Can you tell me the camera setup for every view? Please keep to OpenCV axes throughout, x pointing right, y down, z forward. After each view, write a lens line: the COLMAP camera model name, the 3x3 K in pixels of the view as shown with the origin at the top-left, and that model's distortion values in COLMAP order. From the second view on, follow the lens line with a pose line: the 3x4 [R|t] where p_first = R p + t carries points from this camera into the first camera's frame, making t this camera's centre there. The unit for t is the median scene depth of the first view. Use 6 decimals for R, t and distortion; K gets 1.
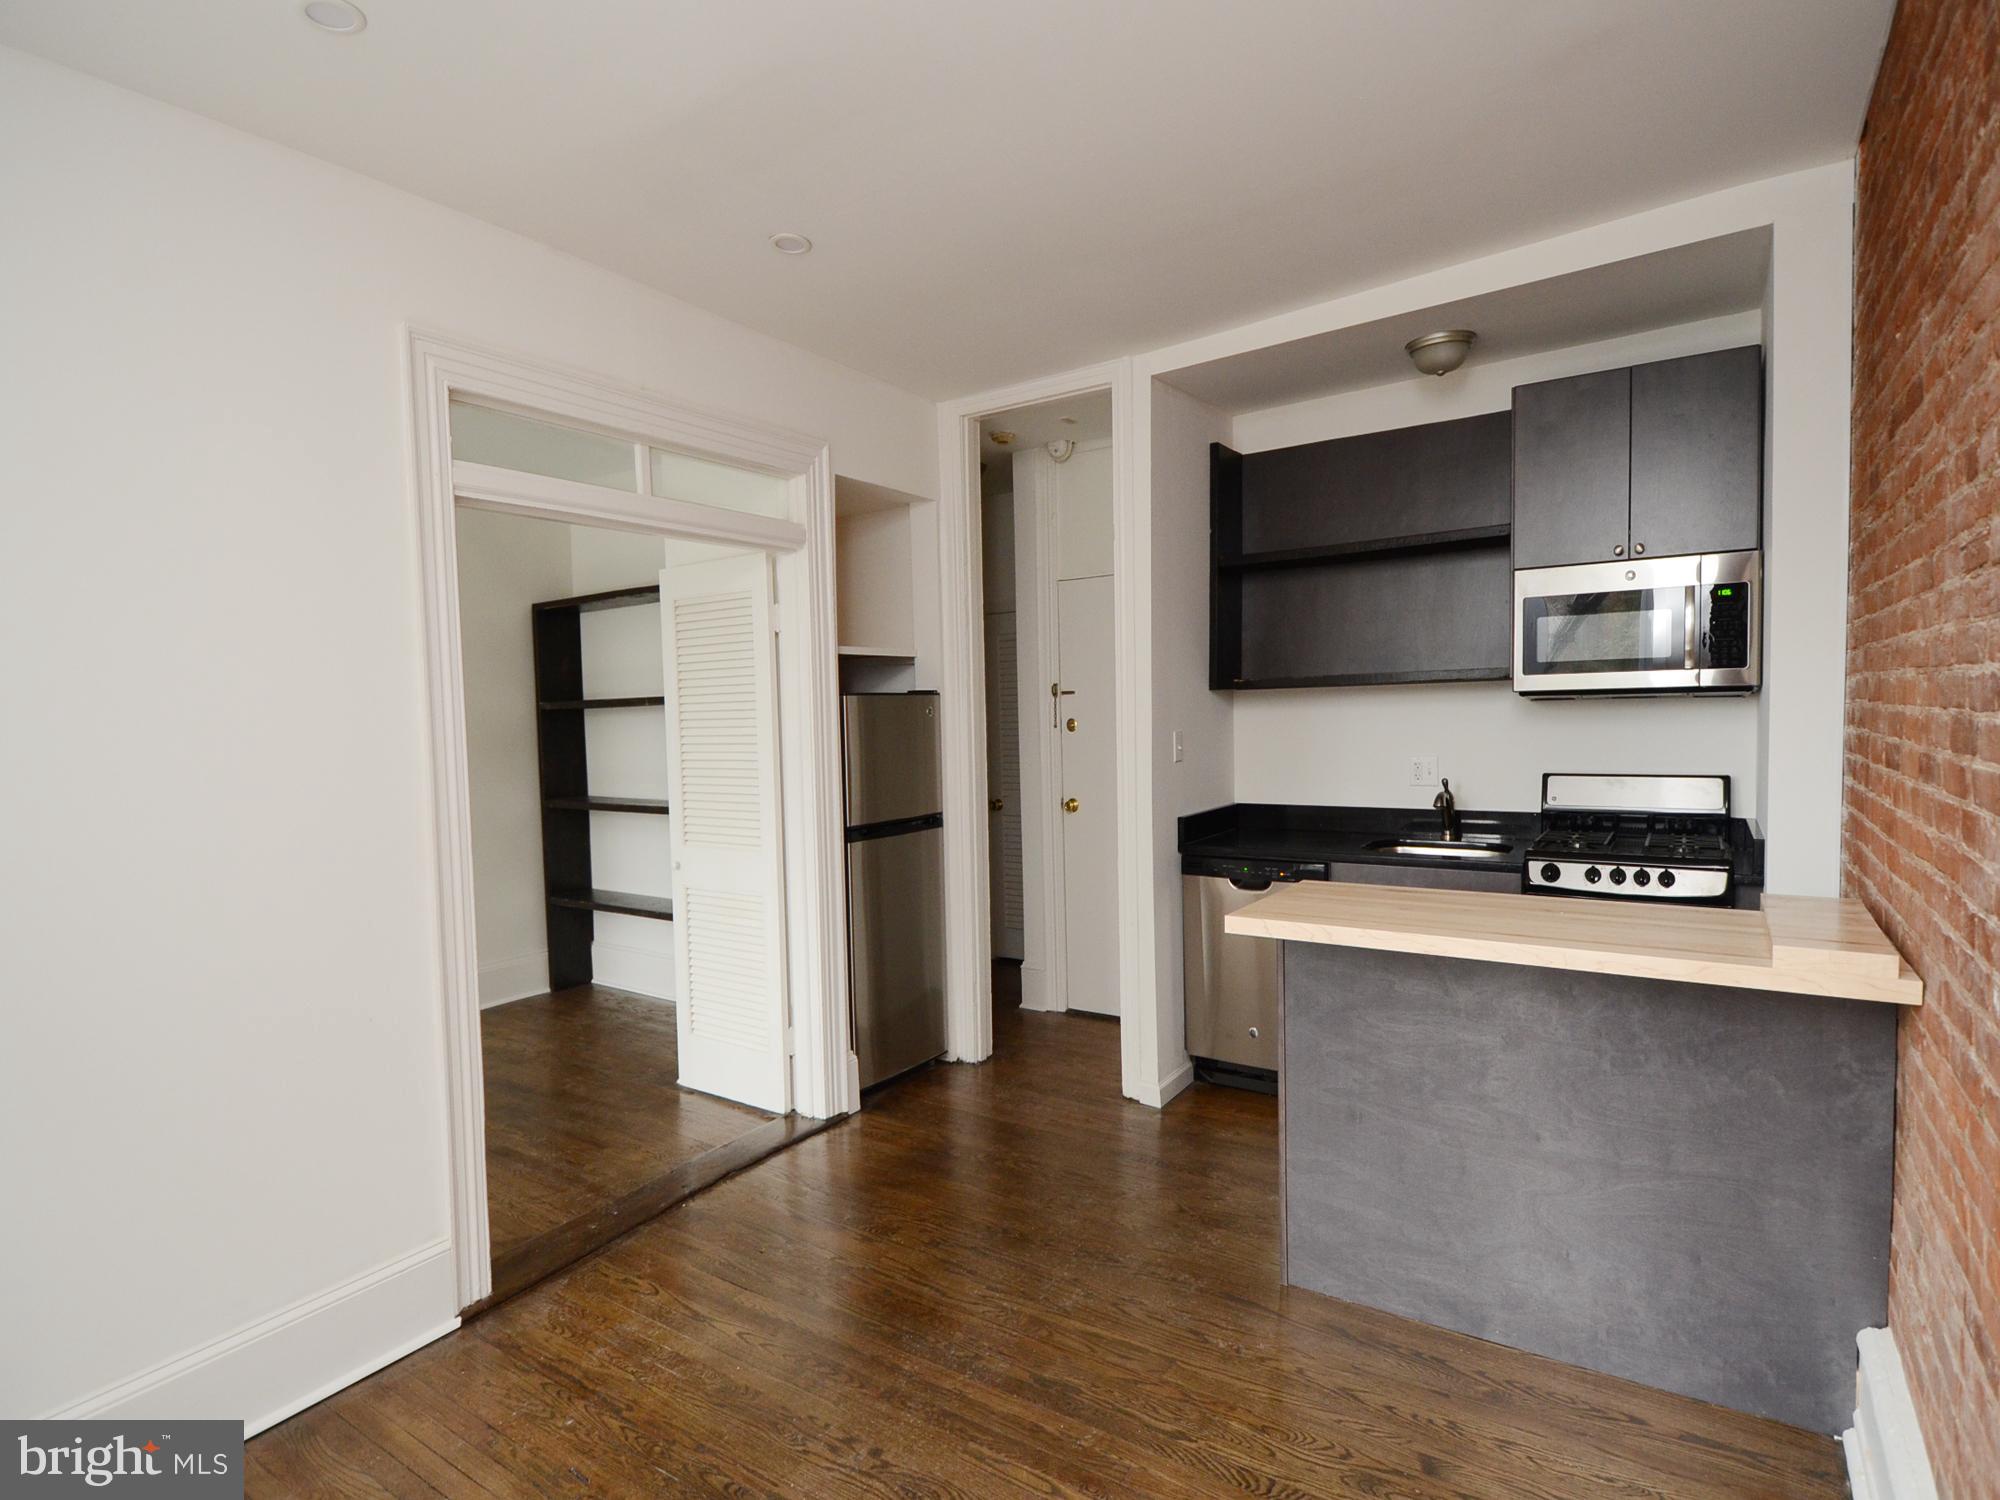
lens RADIAL K [[1006.5, 0, 1001.8], [0, 1006.5, 753.4], [0, 0, 1]] dist [0.030767, -0.028173]
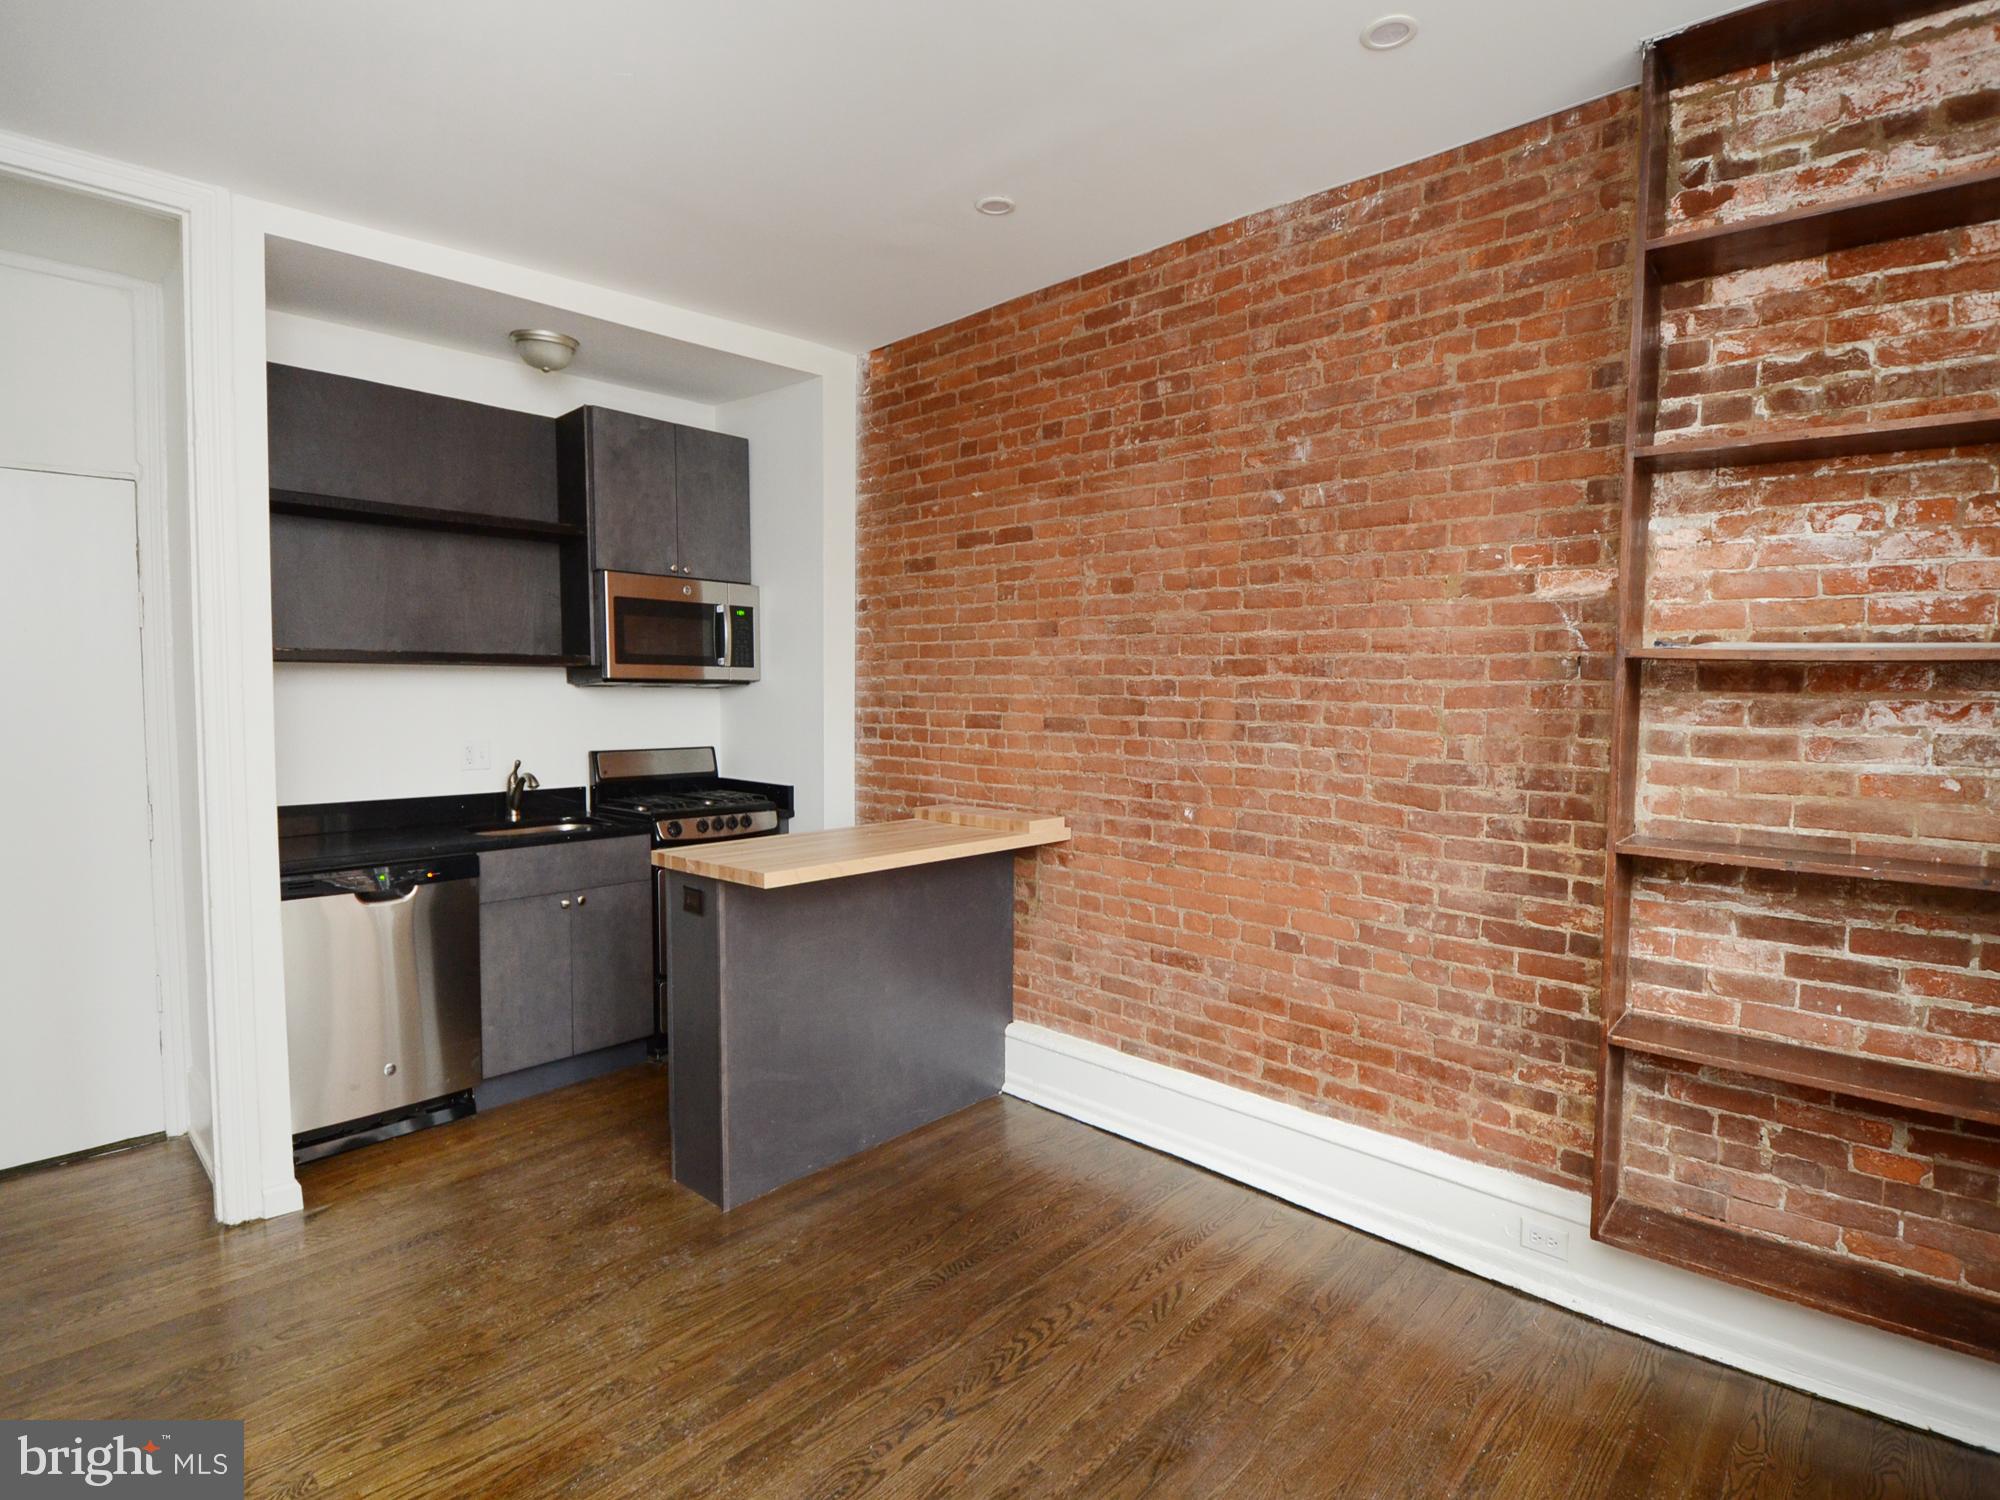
lens RADIAL K [[1051.9, 0, 1001.7], [0, 1051.9, 761.5], [0, 0, 1]] dist [0.046284, -0.042361]
pose [[0.161409, -0.043641, 0.985922, -0.591233], [0.037972, 0.998557, 0.037984, 0.002454], [-0.986157, 0.031306, 0.162834, 0.379630]]
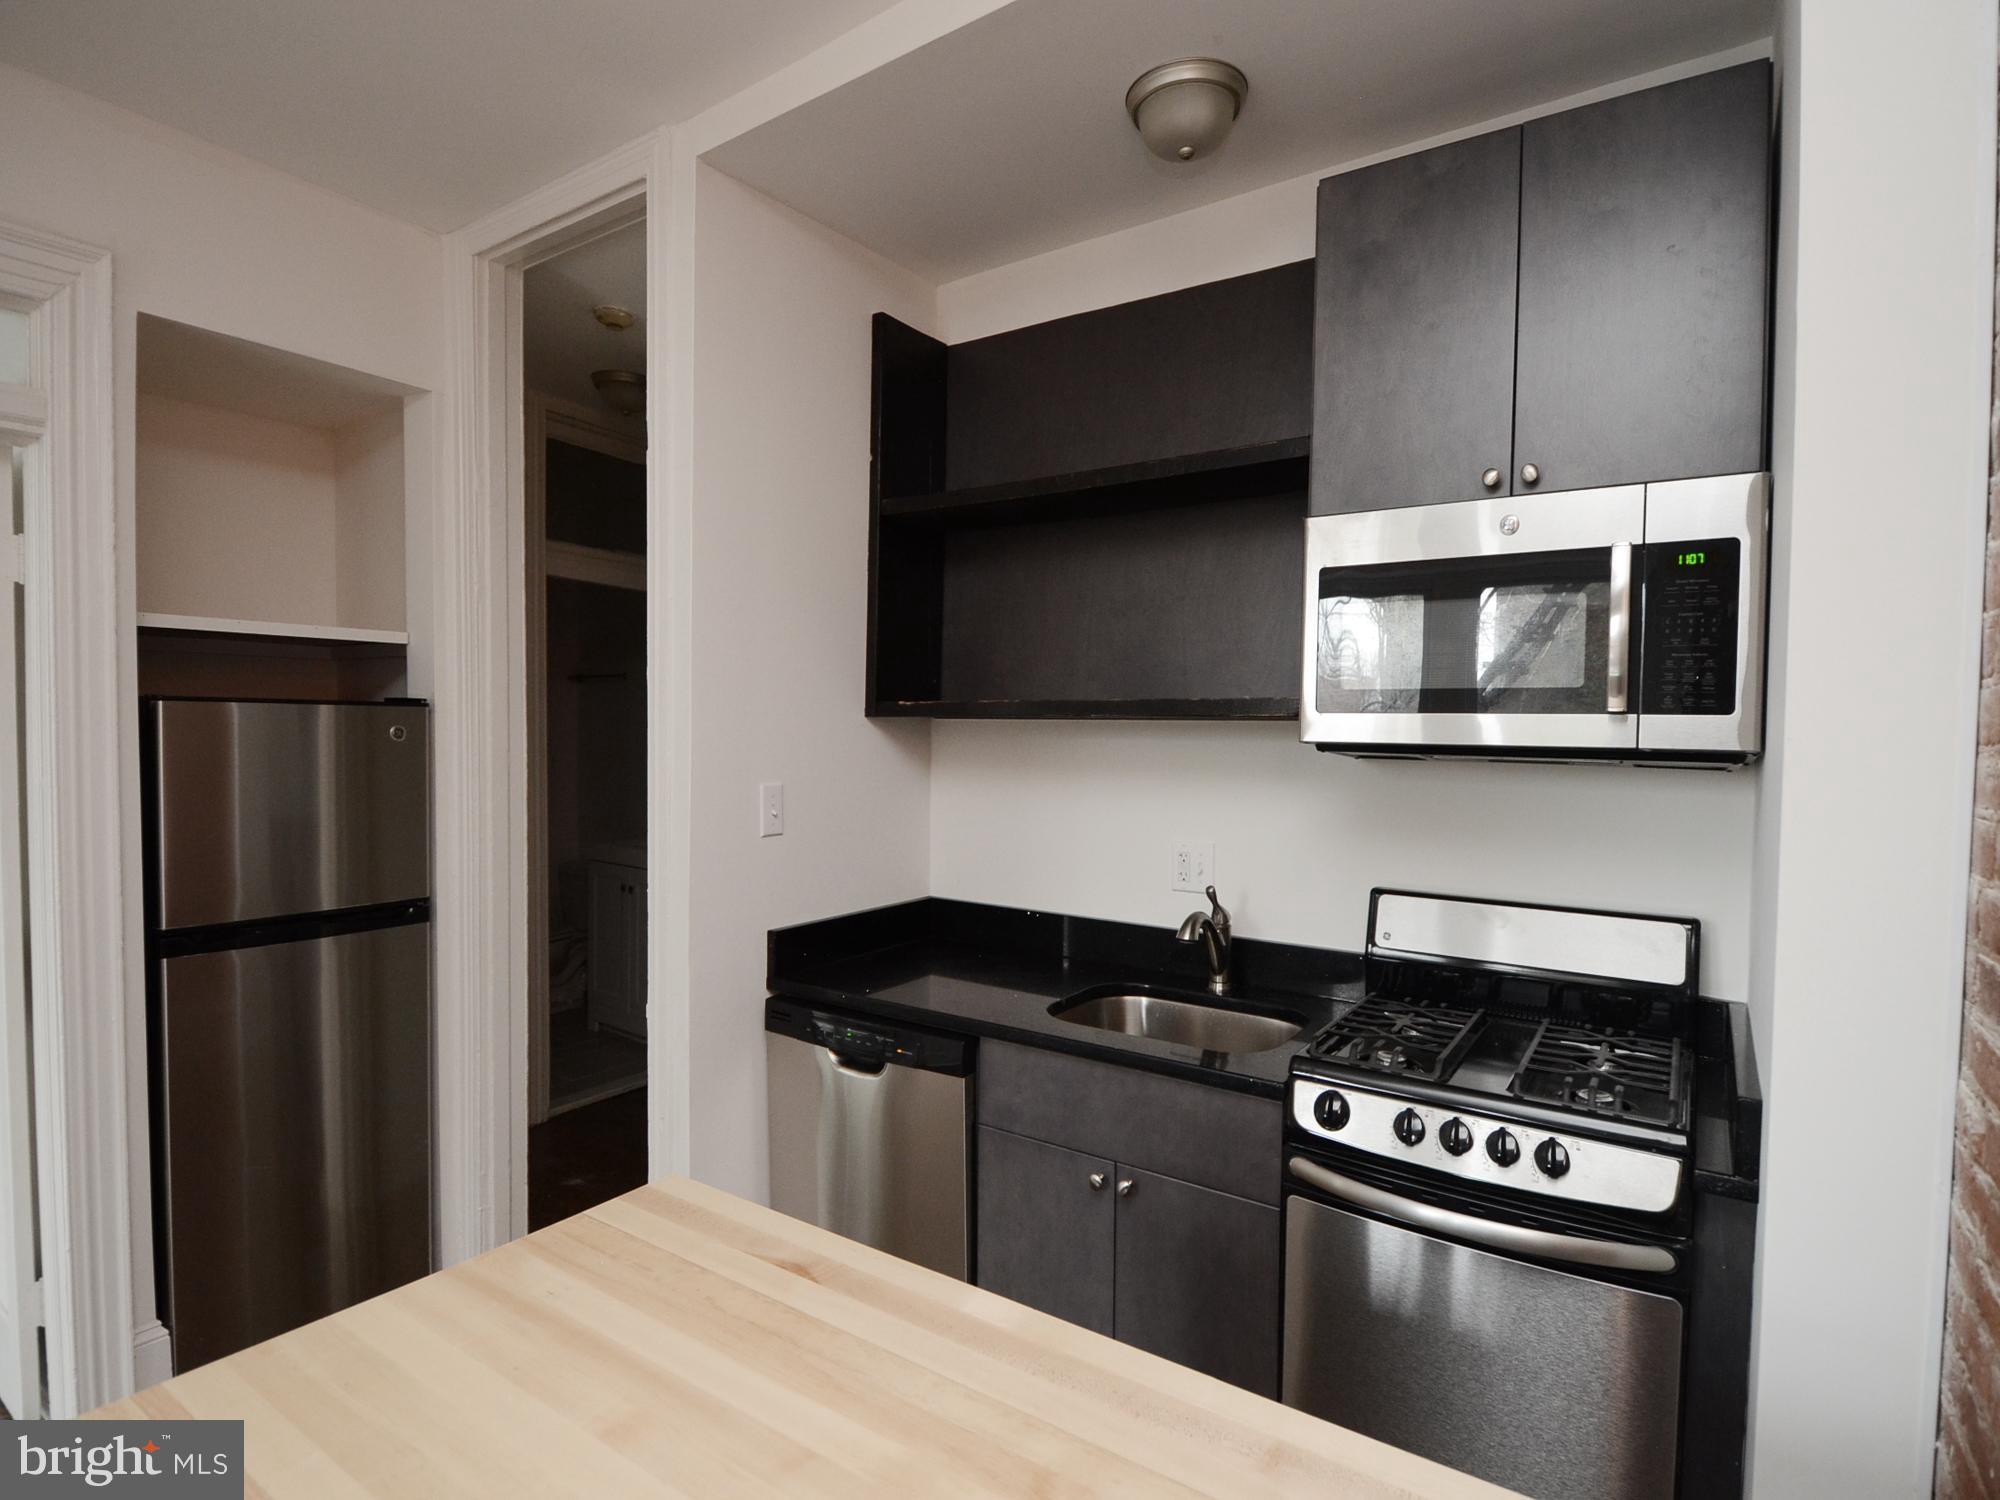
lens RADIAL K [[1055.8, 0, 962.6], [0, 1055.8, 747.8], [0, 0, 1]] dist [-0.002567, 0.001711]
pose [[0.999103, 0.041767, -0.007010, 0.332147], [-0.041952, 0.998703, -0.028857, -0.034667], [0.005796, 0.029125, 0.999559, 0.443653]]
